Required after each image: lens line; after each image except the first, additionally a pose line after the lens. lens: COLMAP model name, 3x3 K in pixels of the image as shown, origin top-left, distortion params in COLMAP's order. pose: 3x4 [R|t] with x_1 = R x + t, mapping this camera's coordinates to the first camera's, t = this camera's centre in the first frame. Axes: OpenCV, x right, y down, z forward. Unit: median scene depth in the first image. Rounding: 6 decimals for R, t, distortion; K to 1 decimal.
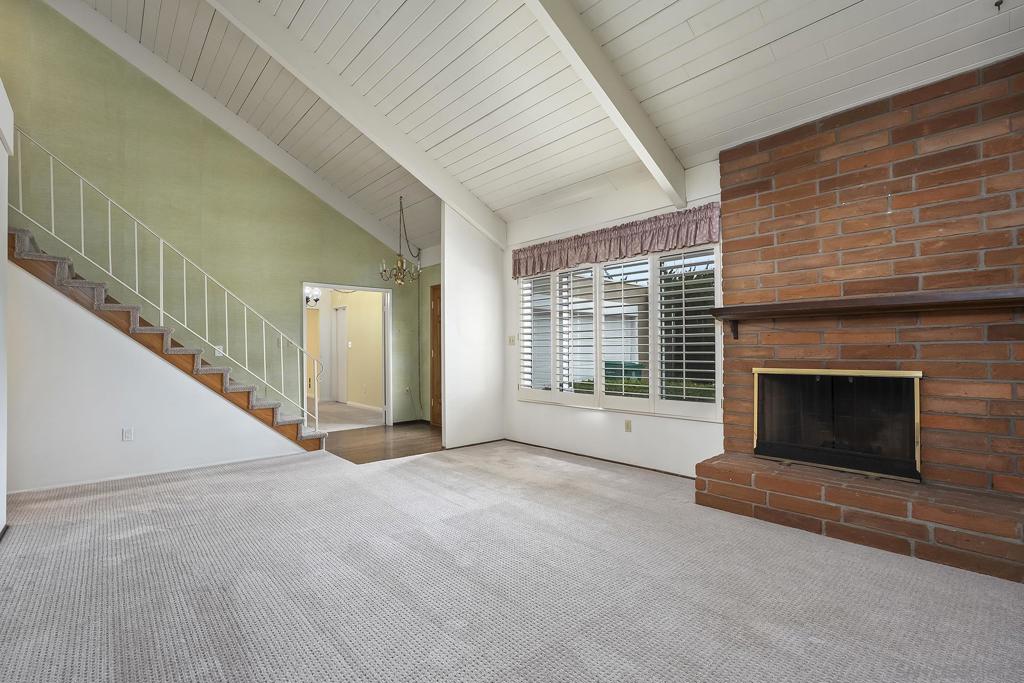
lens RADIAL K [[476.2, 0, 513.0], [0, 476.2, 350.2], [0, 0, 1]] dist [-0.030192, 0.014264]
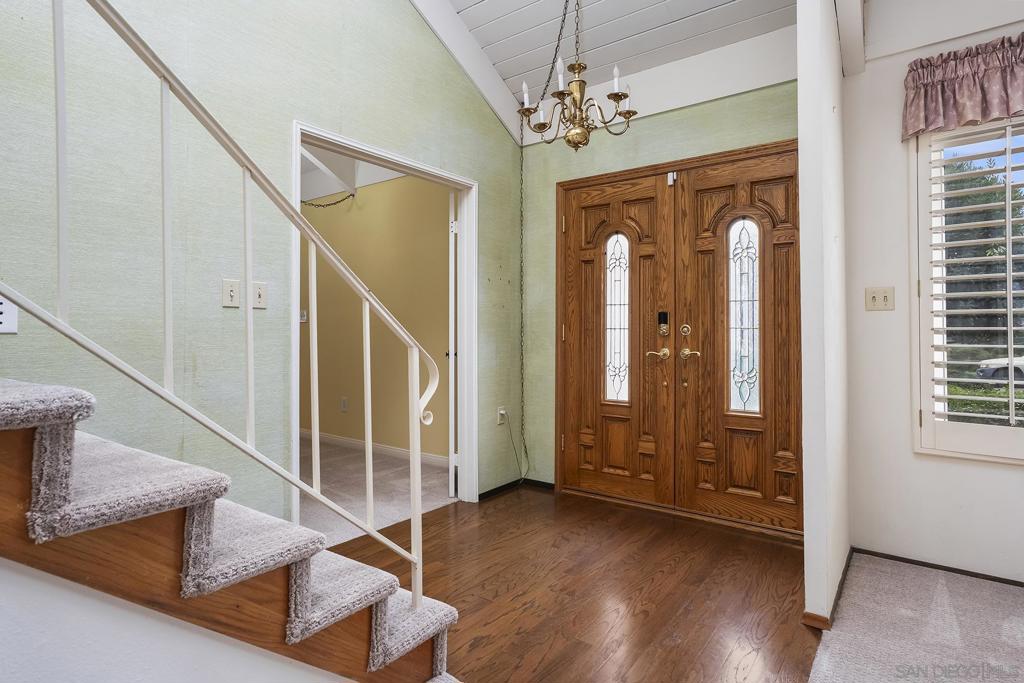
lens RADIAL K [[547.3, 0, 512.5], [0, 547.3, 323.4], [0, 0, 1]] dist [-0.027551, 0.024207]
pose [[0.978743, 0.004663, 0.205035, -0.578440], [-0.001742, 0.999894, -0.014428, 0.010825], [-0.205081, 0.013764, 0.978648, 0.914771]]
